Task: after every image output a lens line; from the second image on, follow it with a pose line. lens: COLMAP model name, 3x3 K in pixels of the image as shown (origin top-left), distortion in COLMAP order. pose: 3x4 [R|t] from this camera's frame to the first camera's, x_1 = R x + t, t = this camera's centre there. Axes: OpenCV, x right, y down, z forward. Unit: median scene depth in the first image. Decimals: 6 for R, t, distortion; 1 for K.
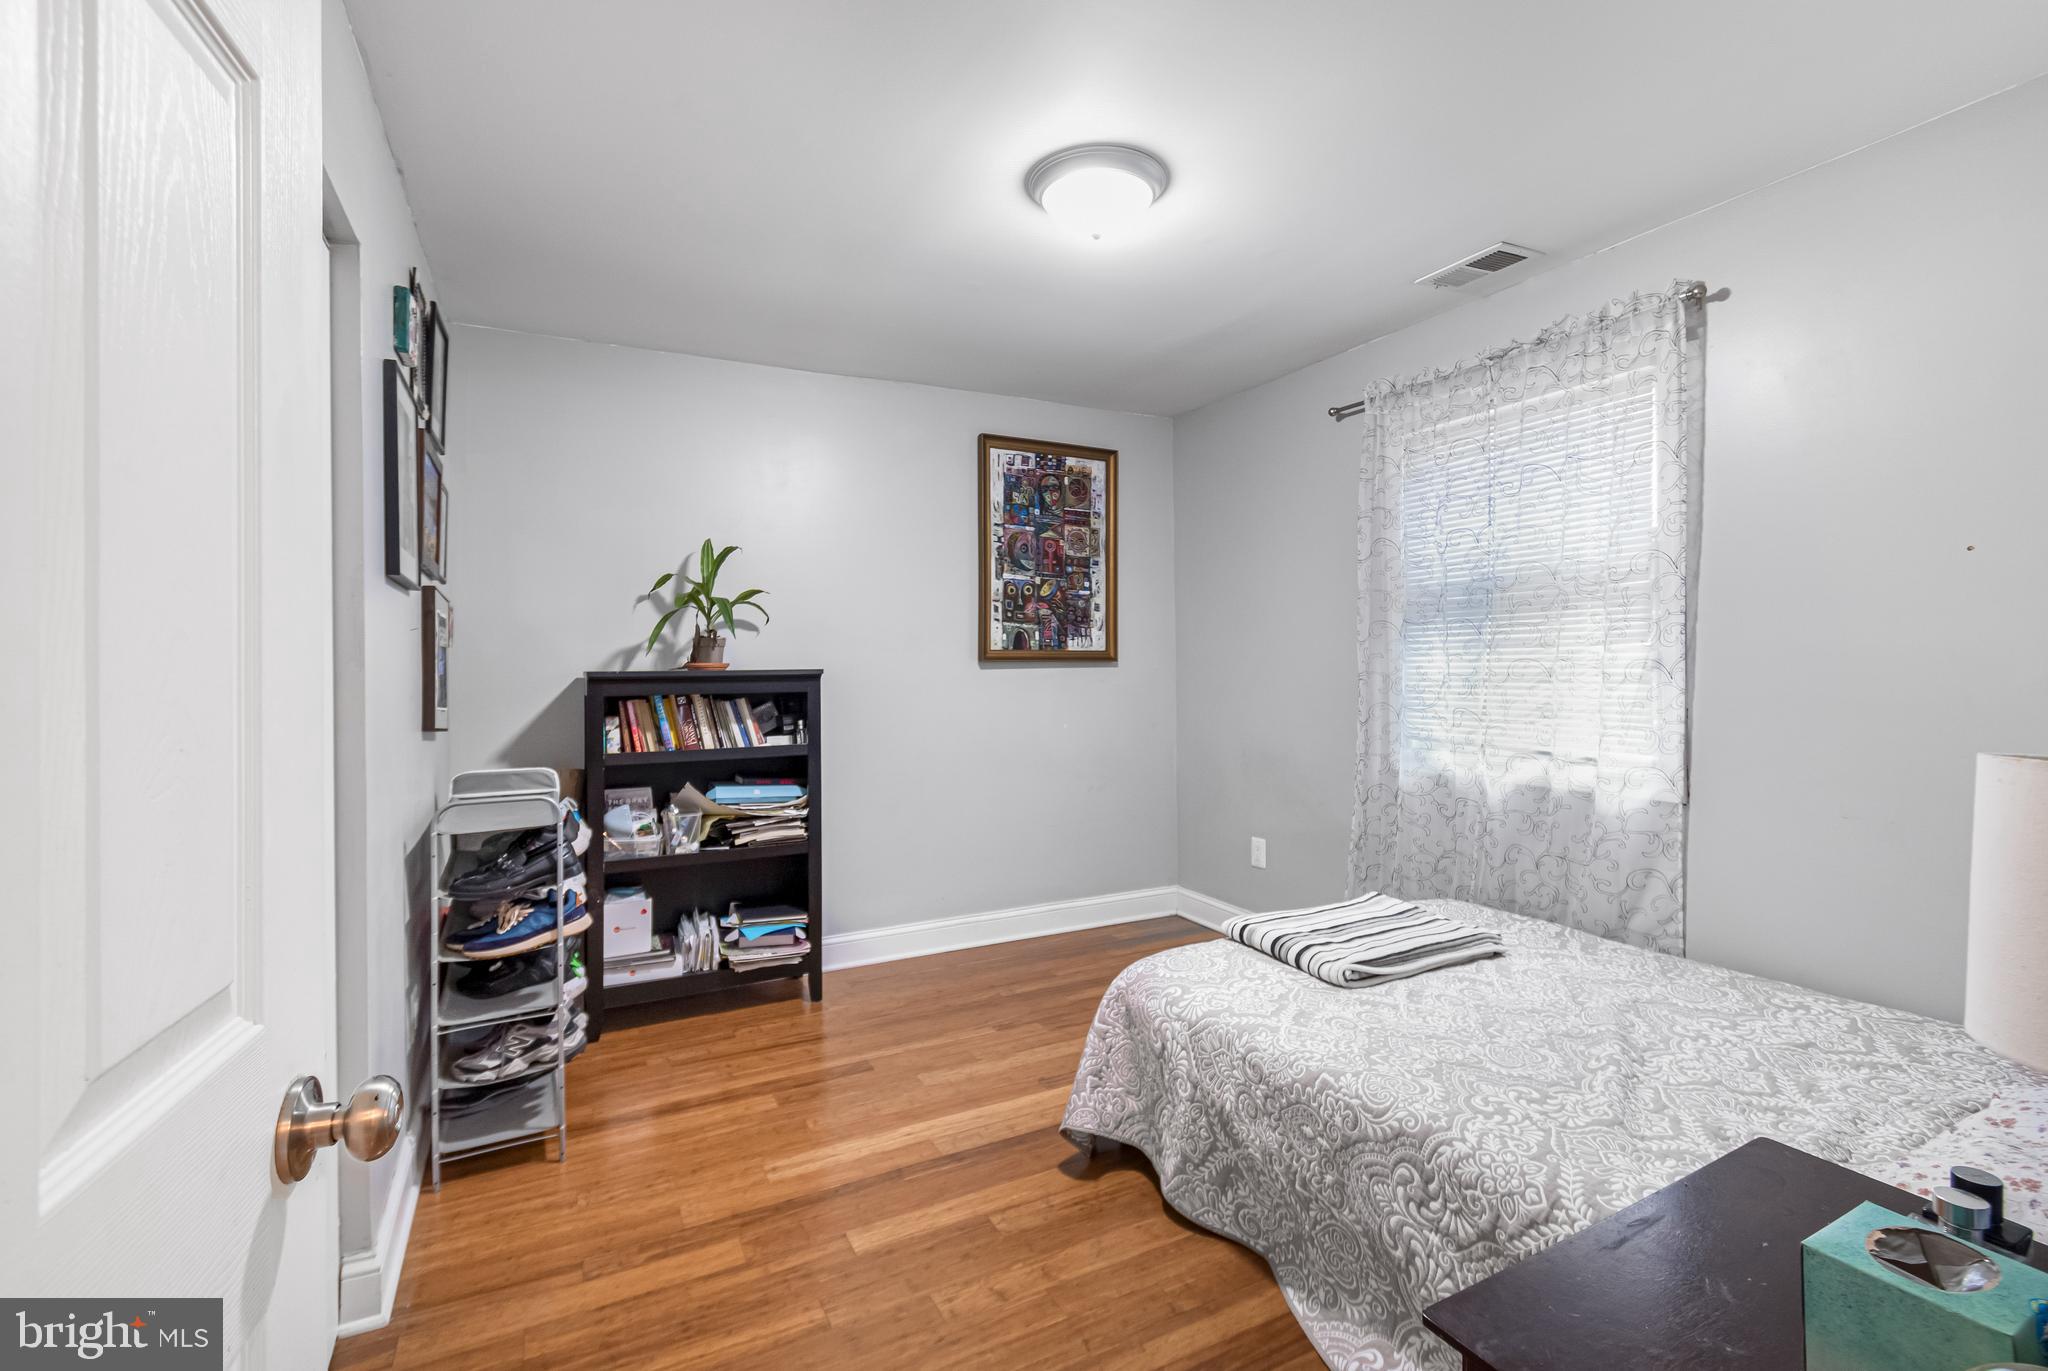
lens RADIAL K [[931.5, 0, 1041.1], [0, 931.5, 628.2], [0, 0, 1]] dist [-0.000776, -0.000736]
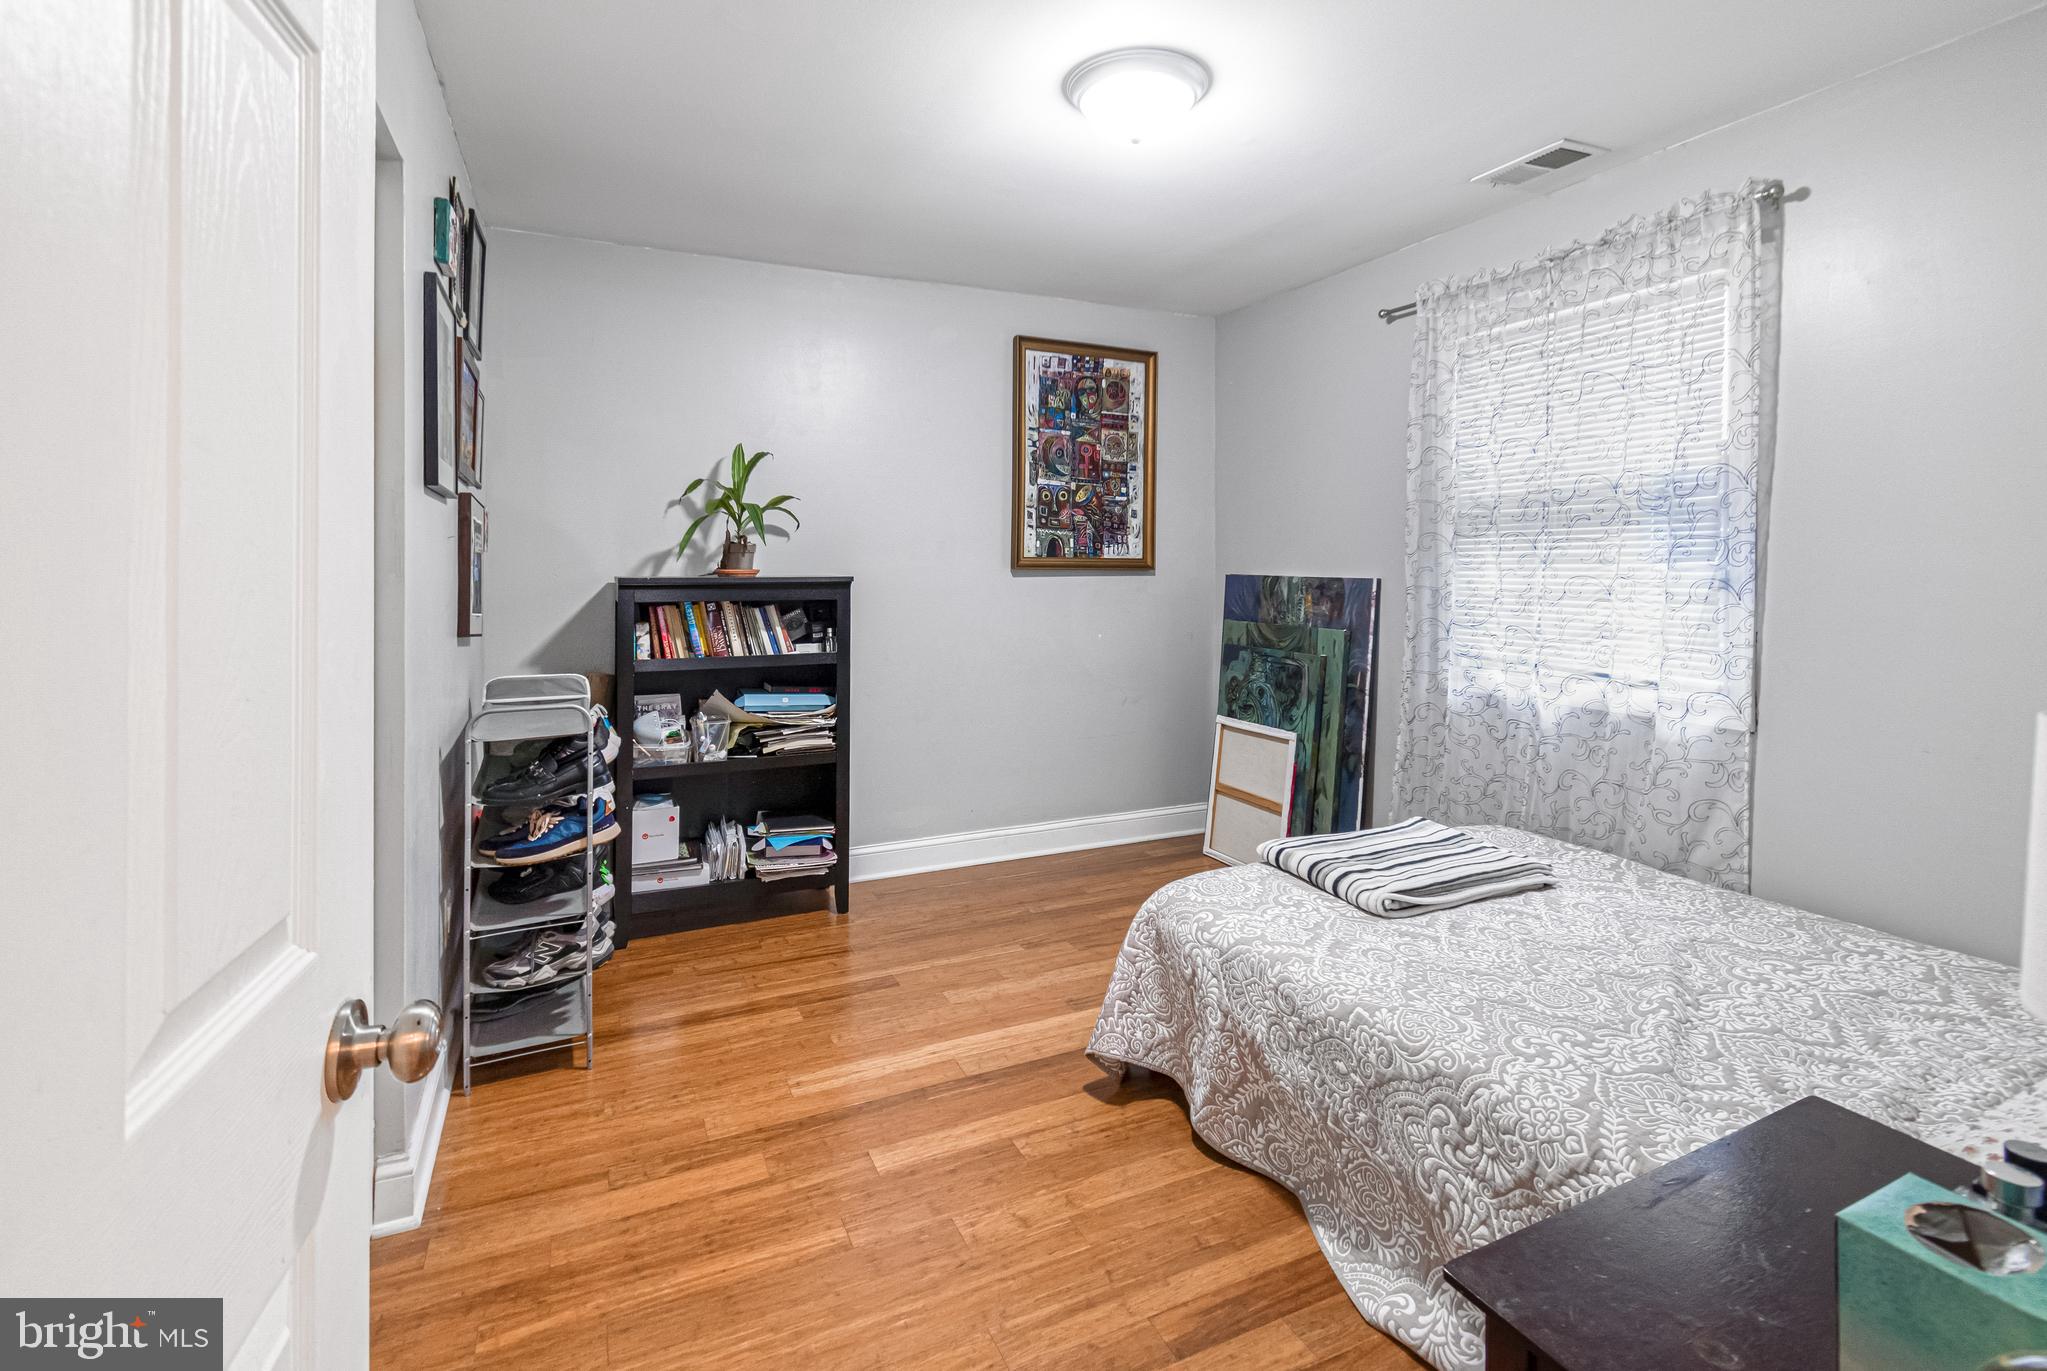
lens RADIAL K [[944.2, 0, 1030.8], [0, 944.2, 554.0], [0, 0, 1]] dist [-0.000320, -0.000617]
pose [[0.999017, 0.012102, -0.042635, -0.003069], [-0.011924, 0.999919, 0.004422, 0.010065], [0.042685, -0.003910, 0.999081, 0.008114]]
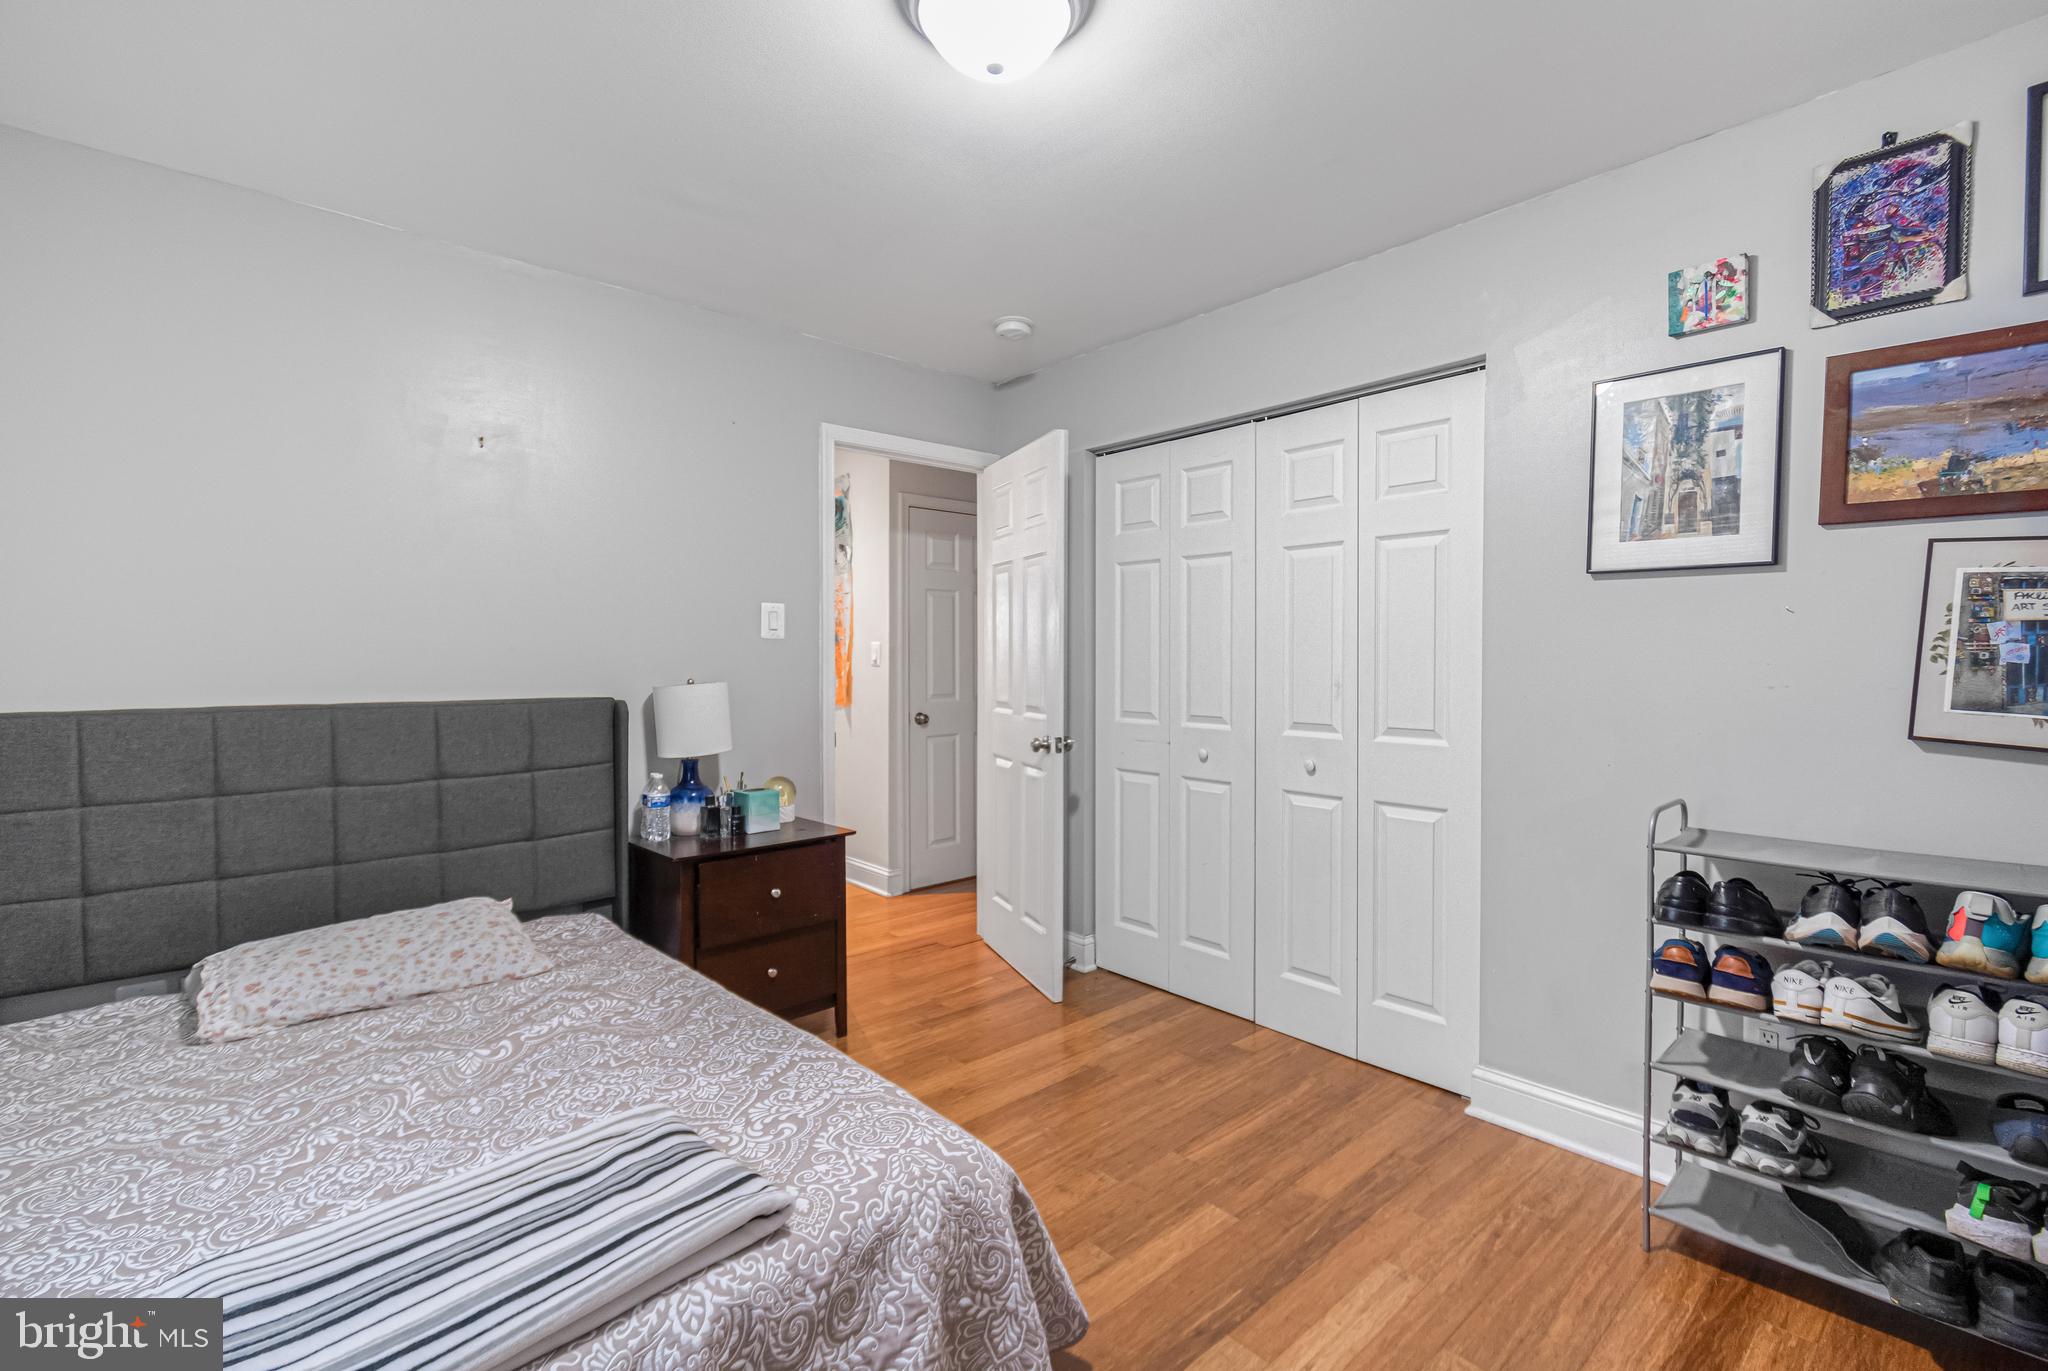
lens RADIAL K [[924.5, 0, 1020.6], [0, 924.5, 643.5], [0, 0, 1]] dist [0.001156, -0.000077]
pose [[-0.970733, 0.015743, -0.239645, 0.262788], [0.018738, 0.999772, -0.010223, 0.038414], [0.239430, -0.014414, -0.970807, 2.036663]]
